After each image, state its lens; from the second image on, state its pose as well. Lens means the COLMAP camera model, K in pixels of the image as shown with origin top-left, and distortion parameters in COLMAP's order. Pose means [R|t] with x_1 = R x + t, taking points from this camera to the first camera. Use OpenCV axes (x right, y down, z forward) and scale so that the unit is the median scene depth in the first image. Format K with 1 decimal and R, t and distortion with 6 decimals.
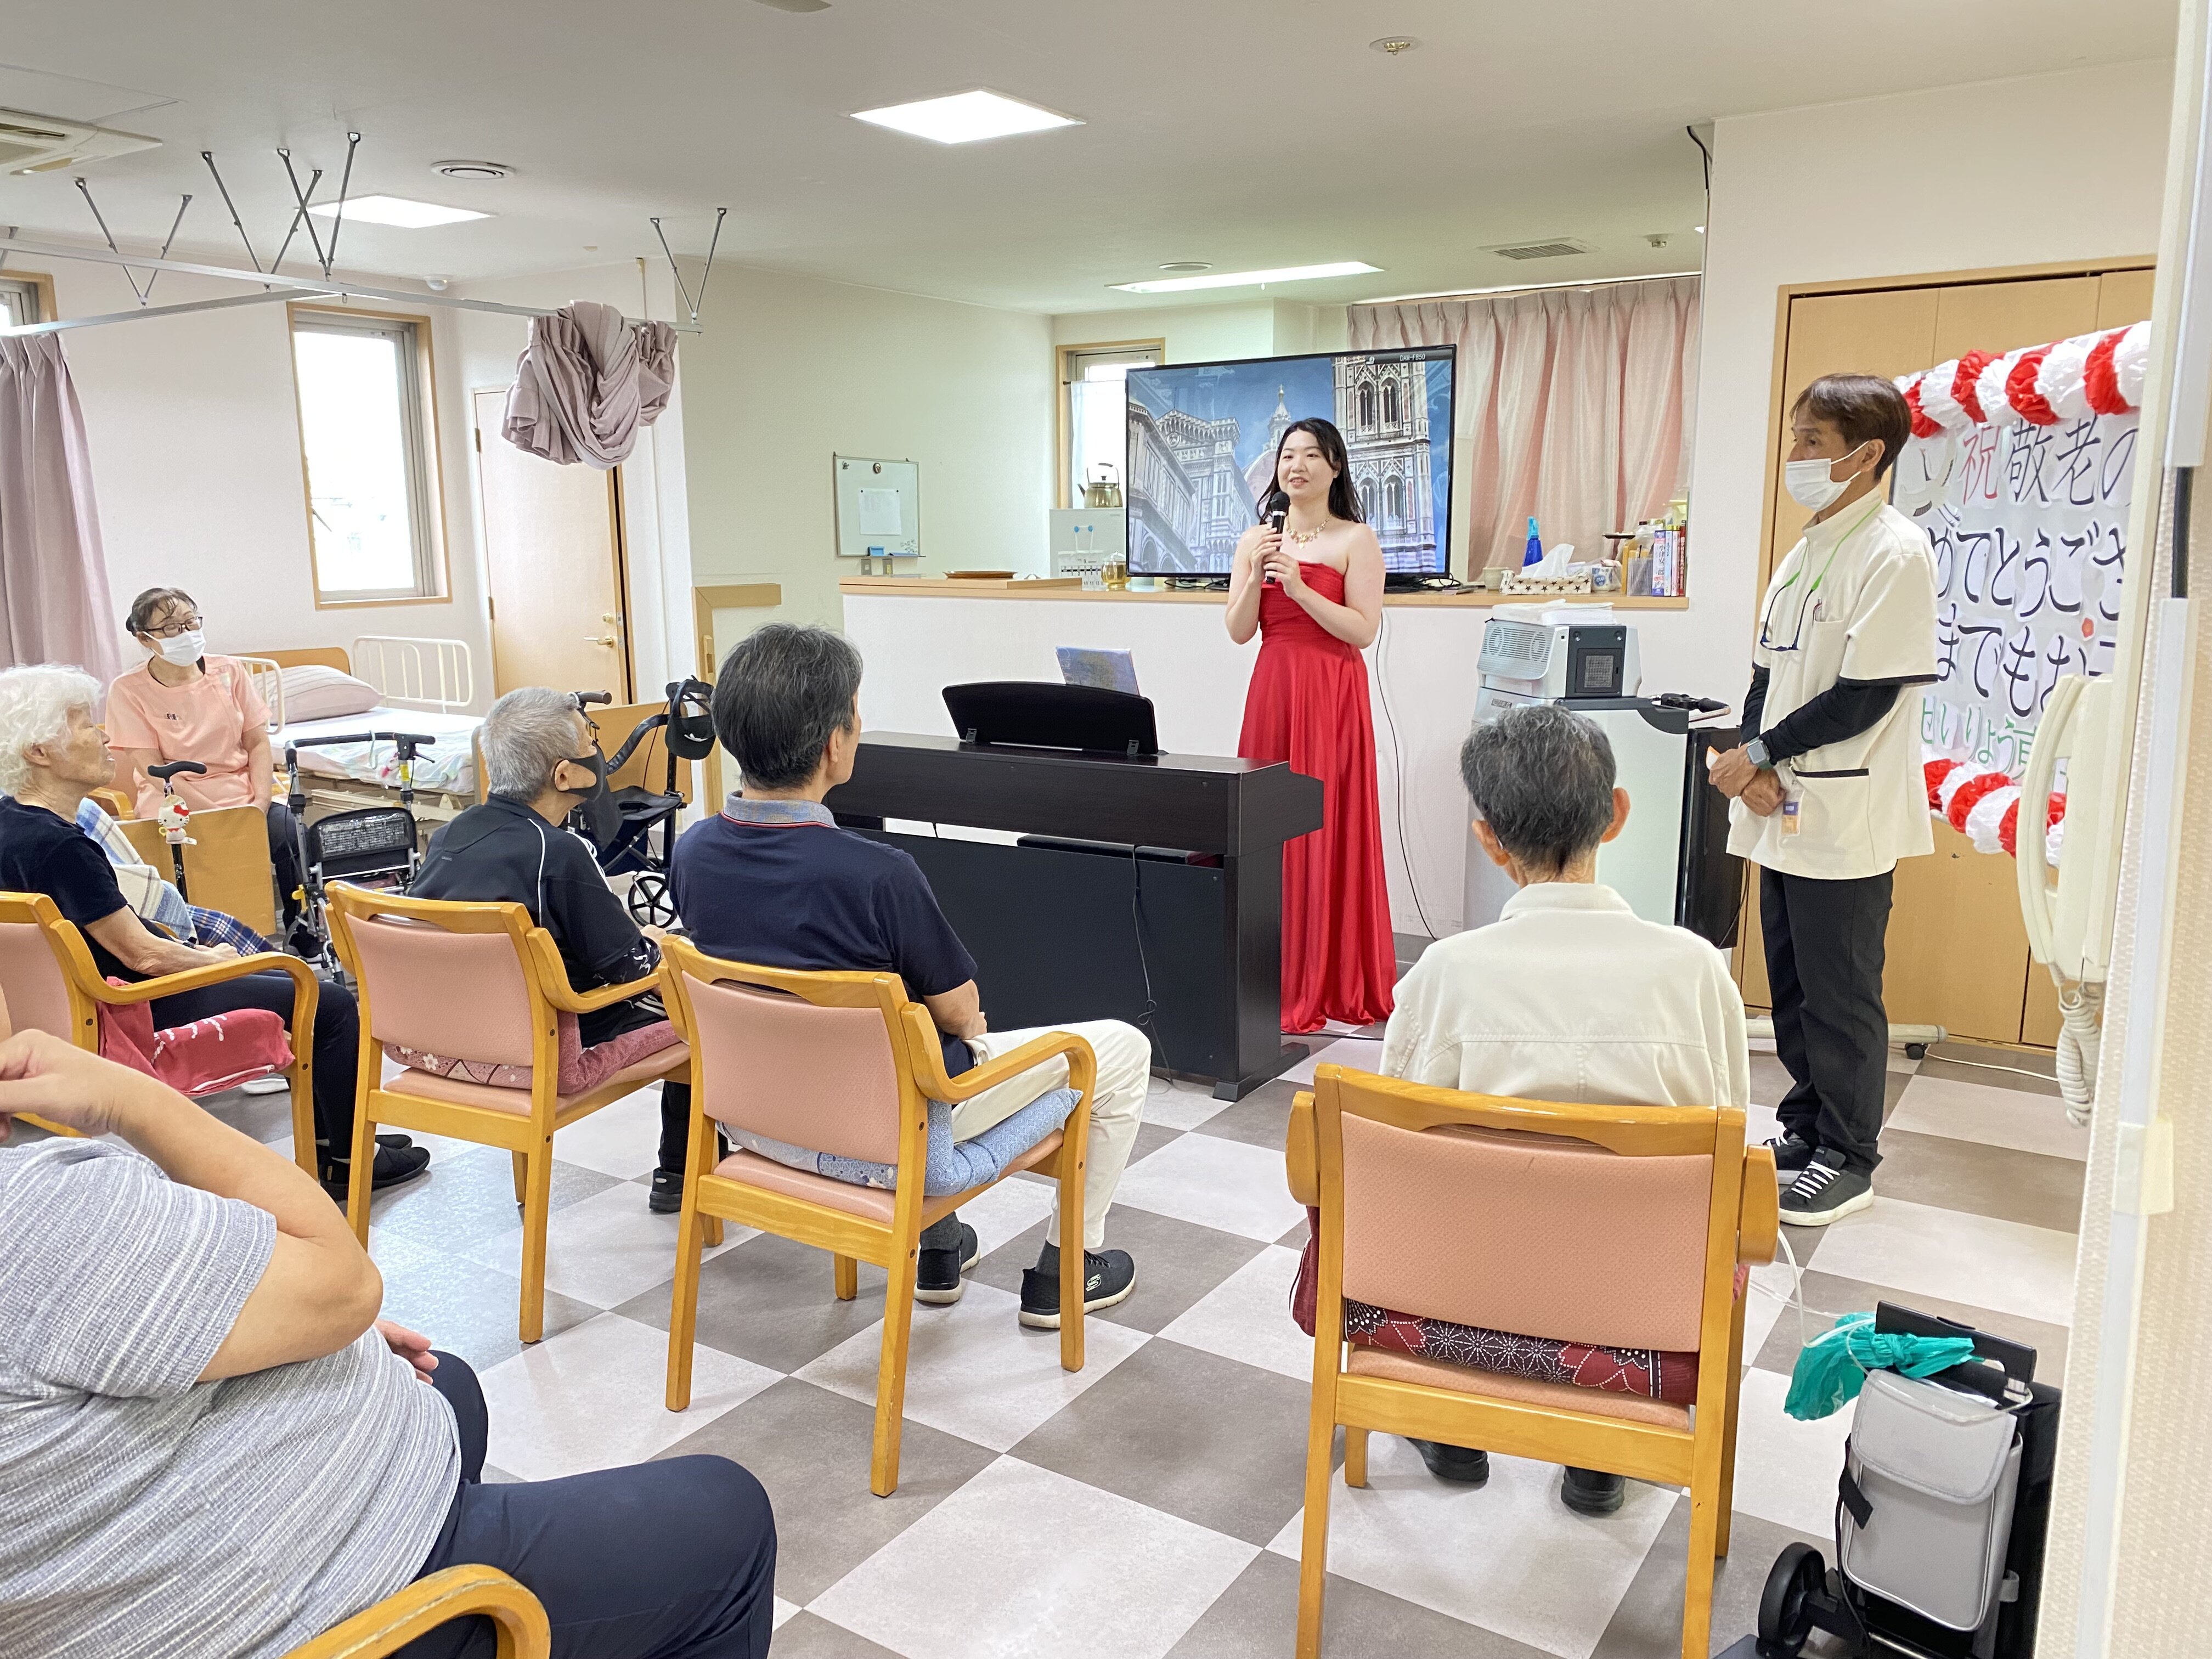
lens RADIAL K [[1673.1, 0, 1101.2], [0, 1673.1, 843.9], [0, 0, 1]] dist [0.046750, -0.078468]
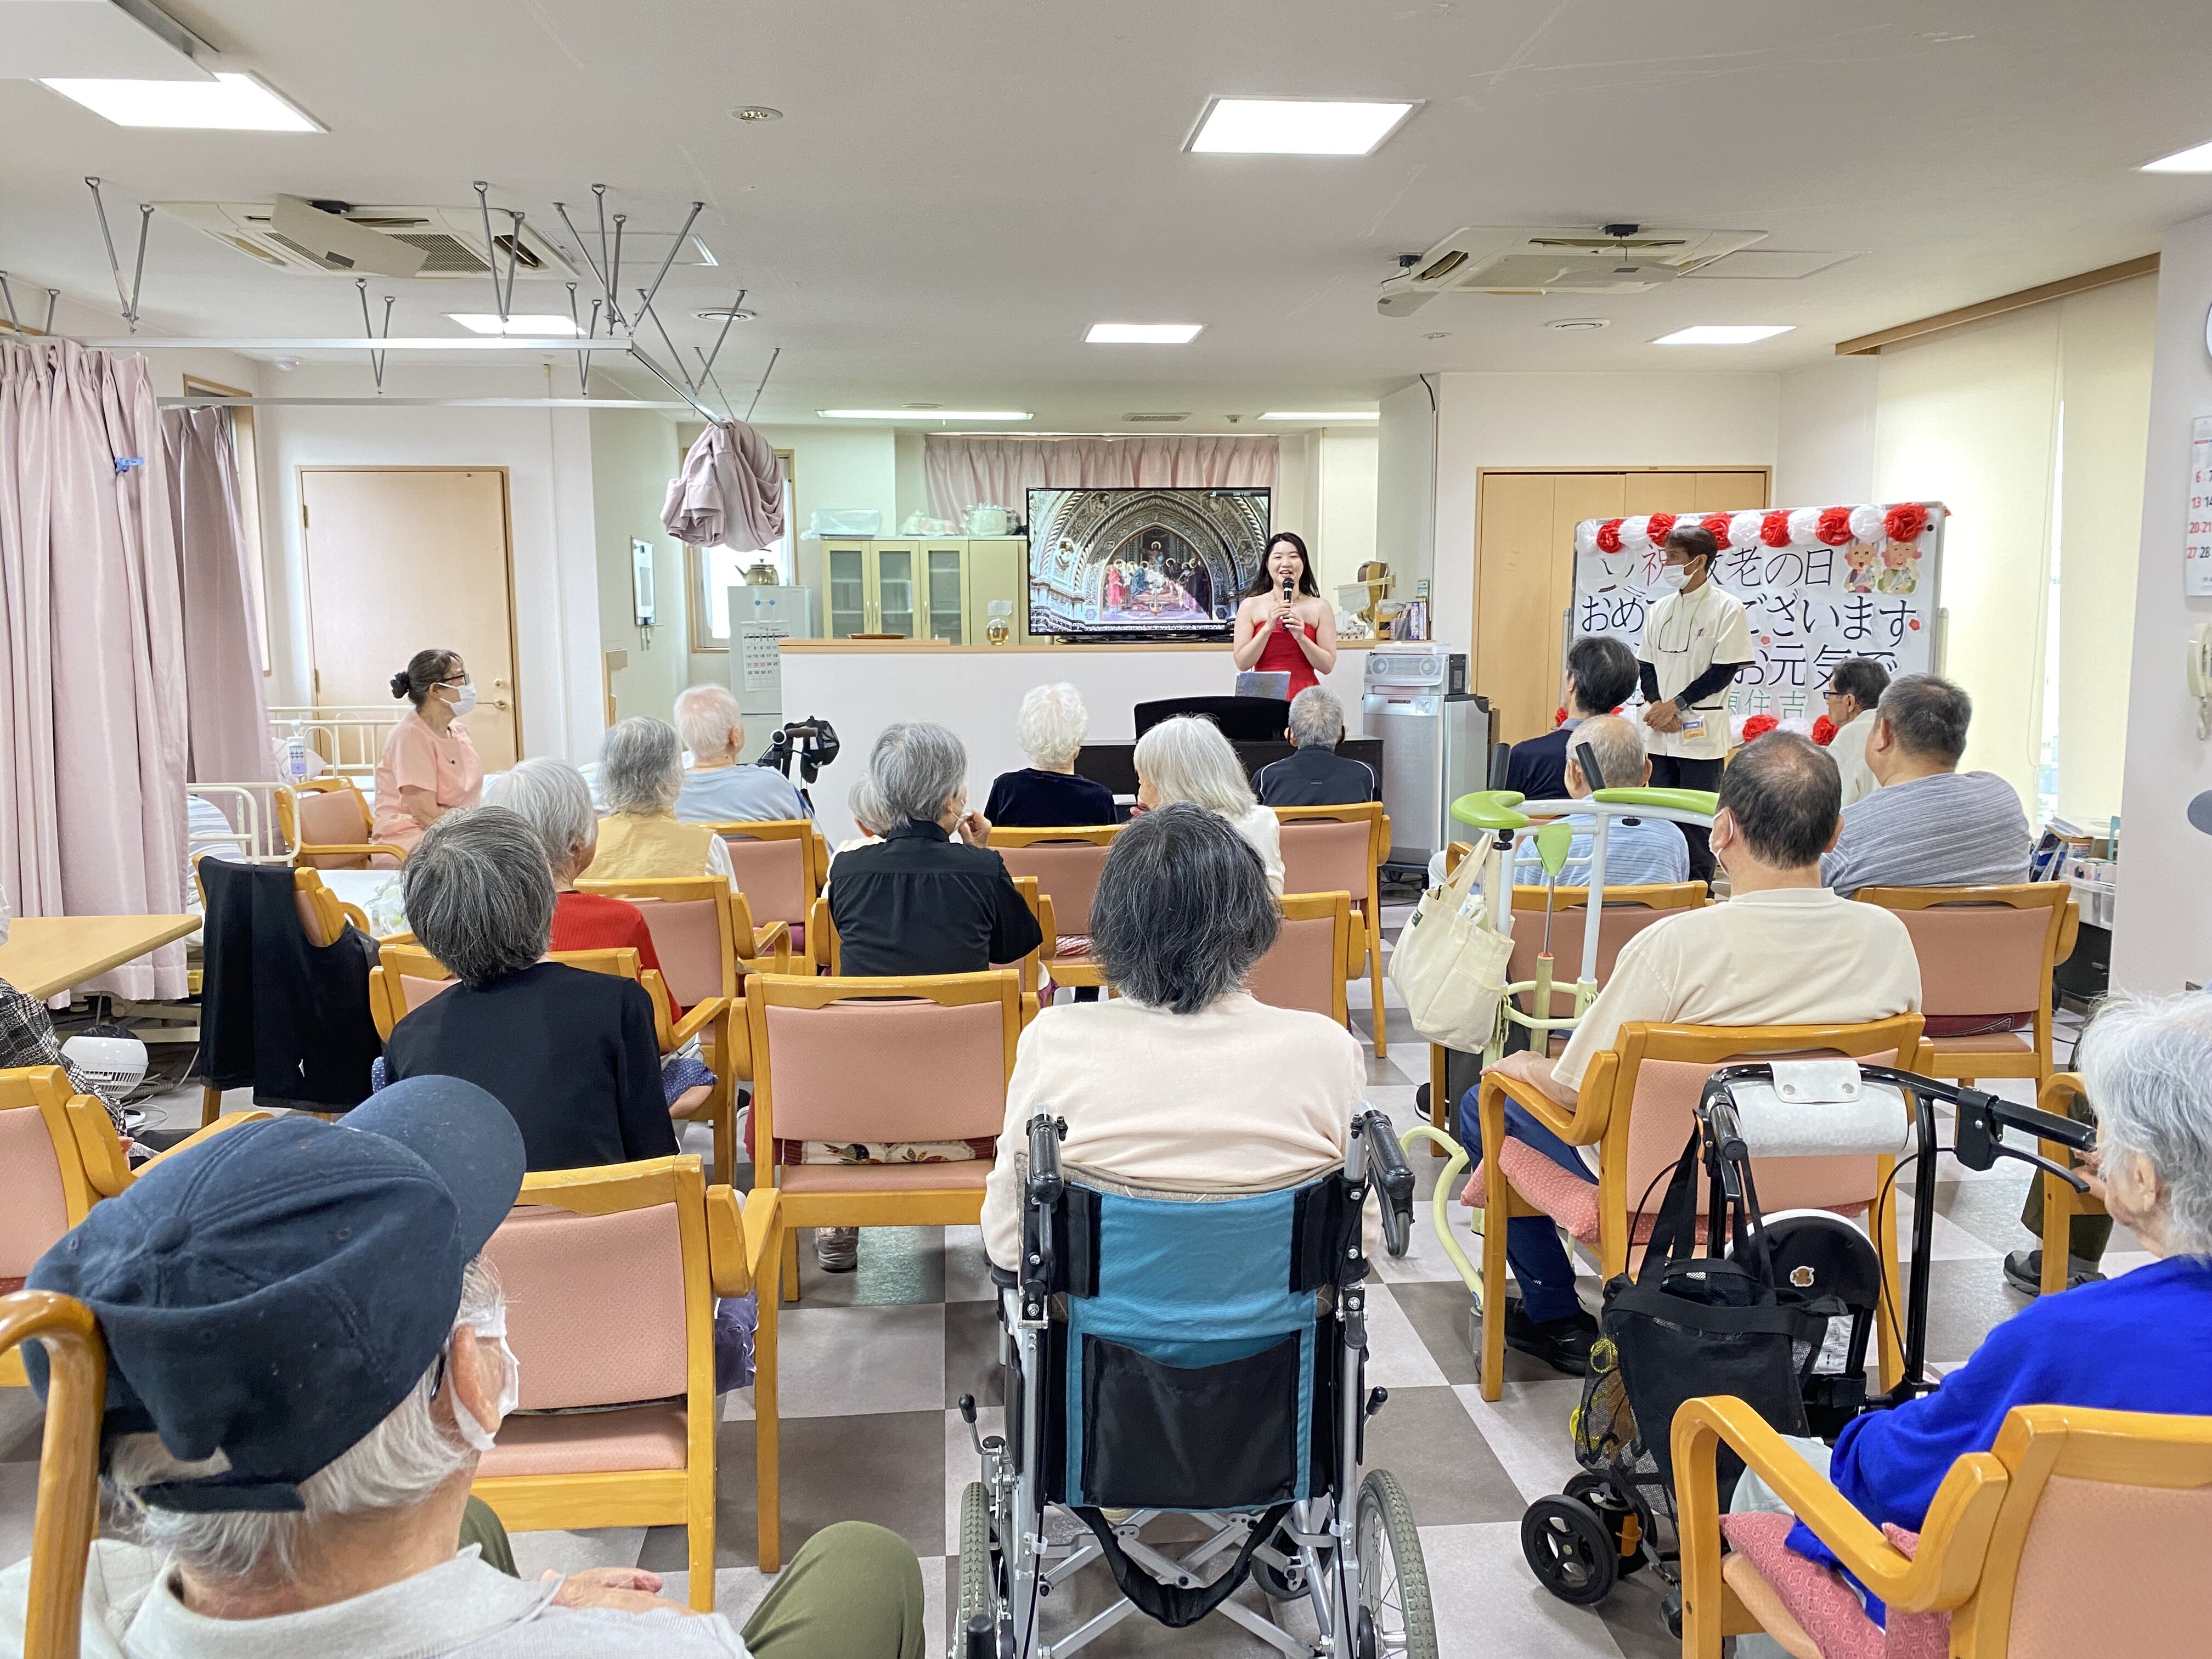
lens RADIAL K [[1673.1, 0, 1103.4], [0, 1673.1, 836.3], [0, 0, 1]] dist [0.046750, -0.078468]
pose [[0.772253, -0.085829, 0.629491, -1.400109], [0.121074, 0.992556, -0.013201, 0.048988], [-0.623672, 0.086410, 0.776896, -0.155882]]
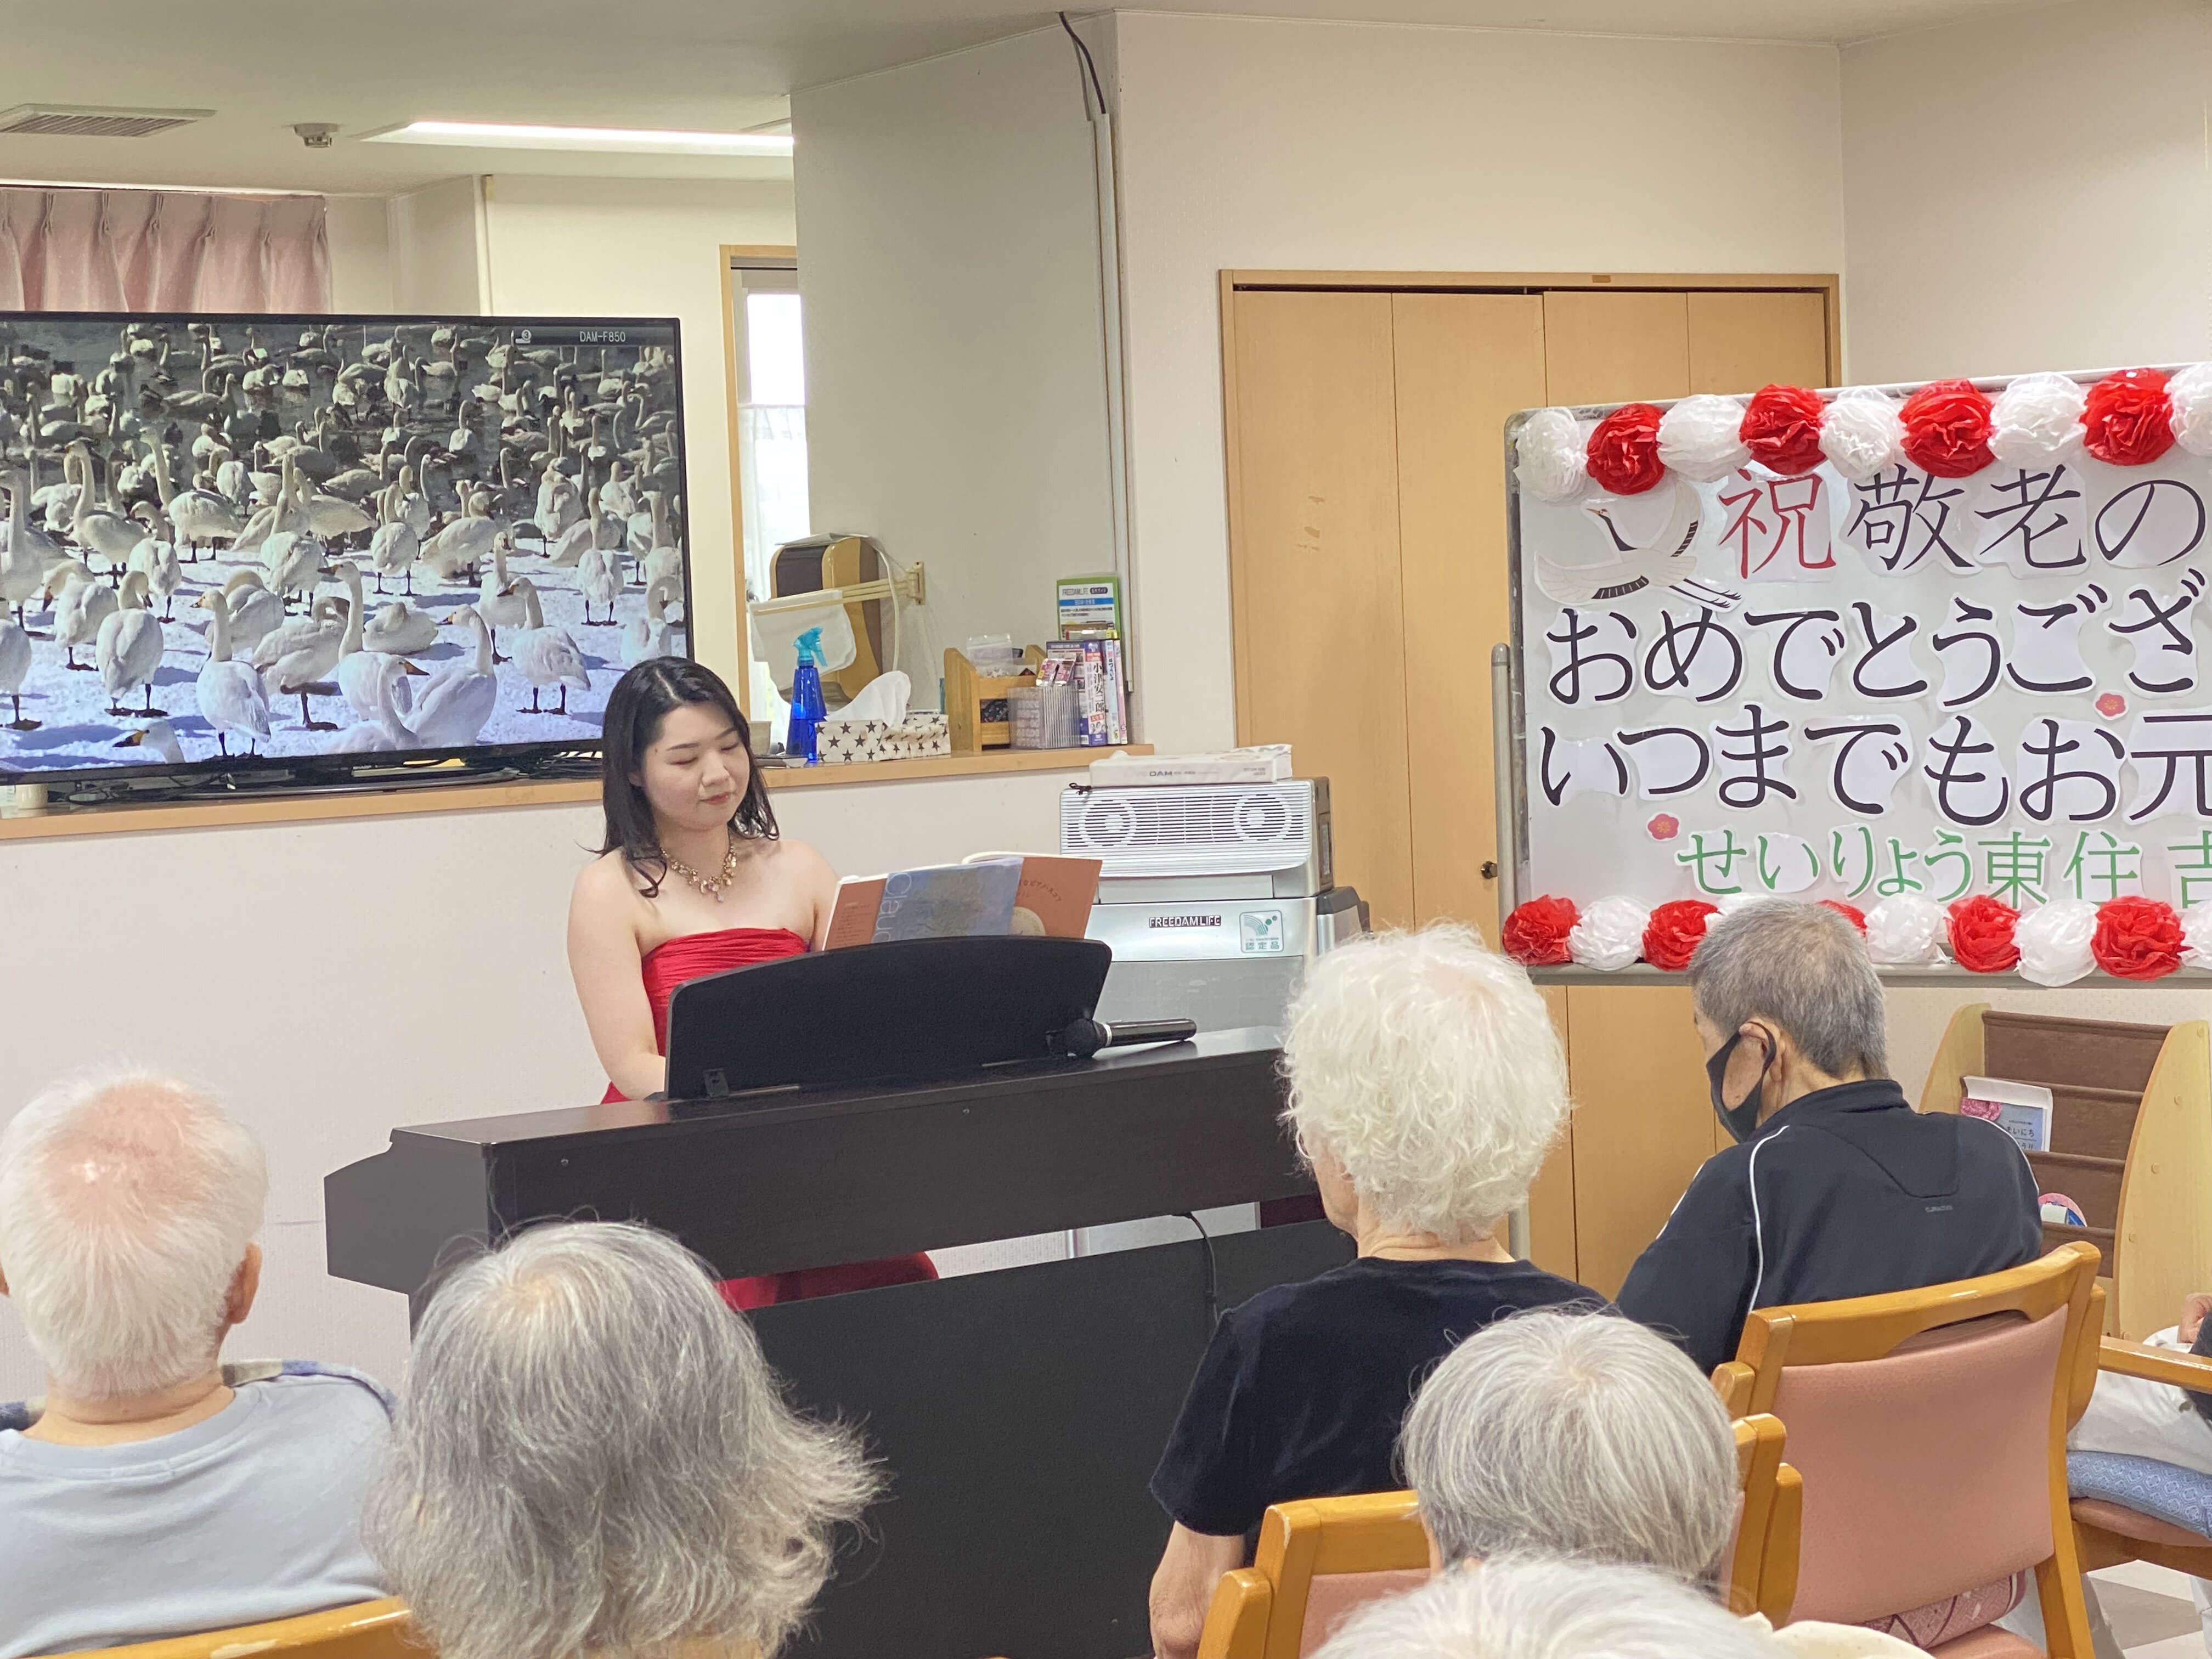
lens RADIAL K [[3998.2, 0, 1105.7], [0, 3998.2, 829.1], [0, 0, 1]] dist [0.157343, 0.000000]
pose [[0.368512, -0.056649, 0.927895, -1.404378], [0.213714, 0.976570, -0.025255, -0.113162], [-0.904724, 0.207611, 0.371984, 0.647532]]
